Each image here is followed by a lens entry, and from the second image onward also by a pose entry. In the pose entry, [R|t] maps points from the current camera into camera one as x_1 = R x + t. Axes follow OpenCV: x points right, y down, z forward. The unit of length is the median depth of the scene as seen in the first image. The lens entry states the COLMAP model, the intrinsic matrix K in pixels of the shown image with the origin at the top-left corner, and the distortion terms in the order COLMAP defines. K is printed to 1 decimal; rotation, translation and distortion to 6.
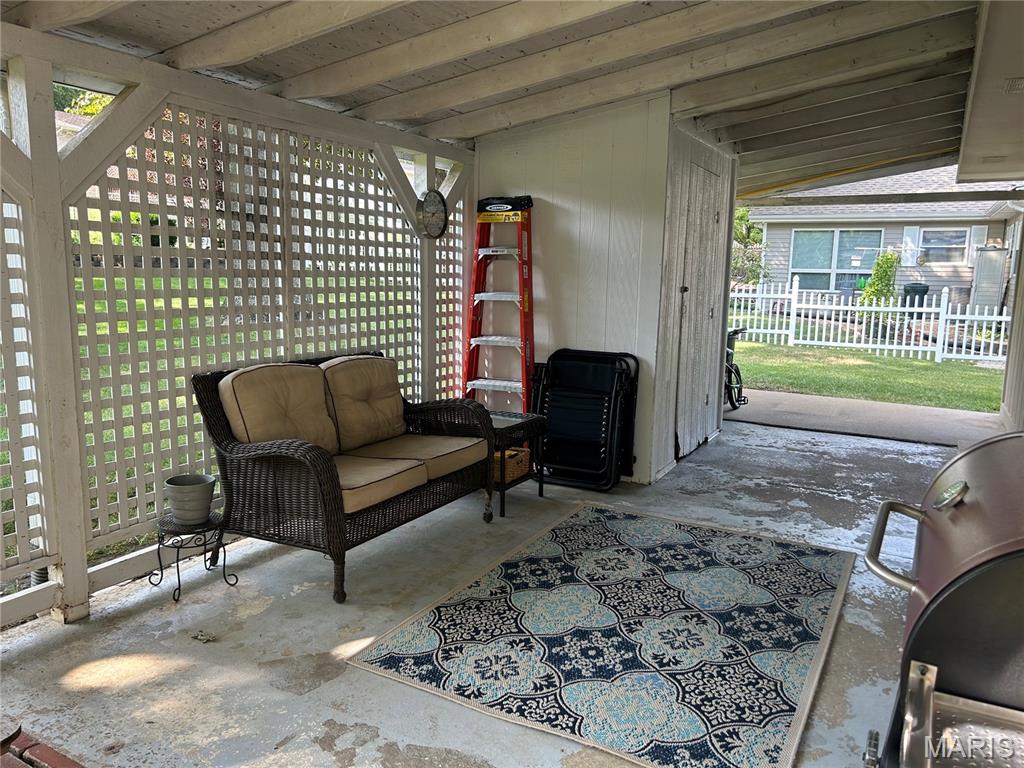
lens RADIAL K [[770.0, 0, 508.1], [0, 770.0, 385.2], [0, 0, 1]] dist [0.049823, -0.041929]
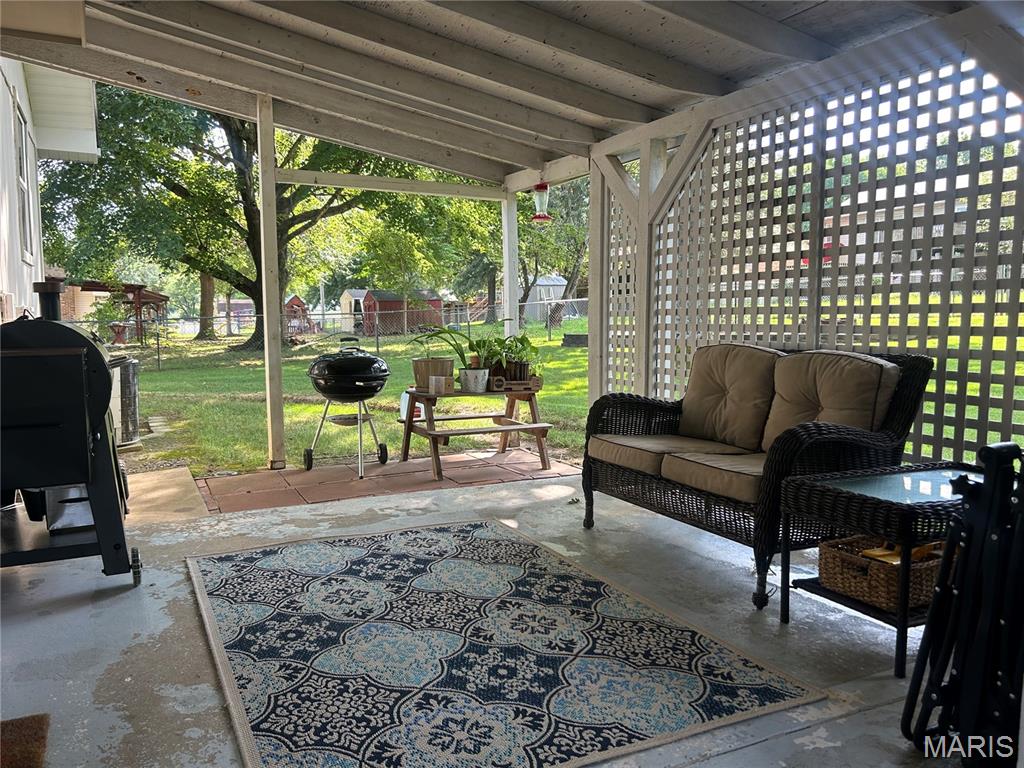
lens RADIAL K [[770.0, 0, 507.9], [0, 770.0, 382.1], [0, 0, 1]] dist [0.049823, -0.041929]
pose [[-0.560647, 0.052326, -0.826400, 0.859594], [-0.138097, 0.978116, 0.155620, -0.113295], [0.816459, 0.201371, -0.541152, 1.563510]]
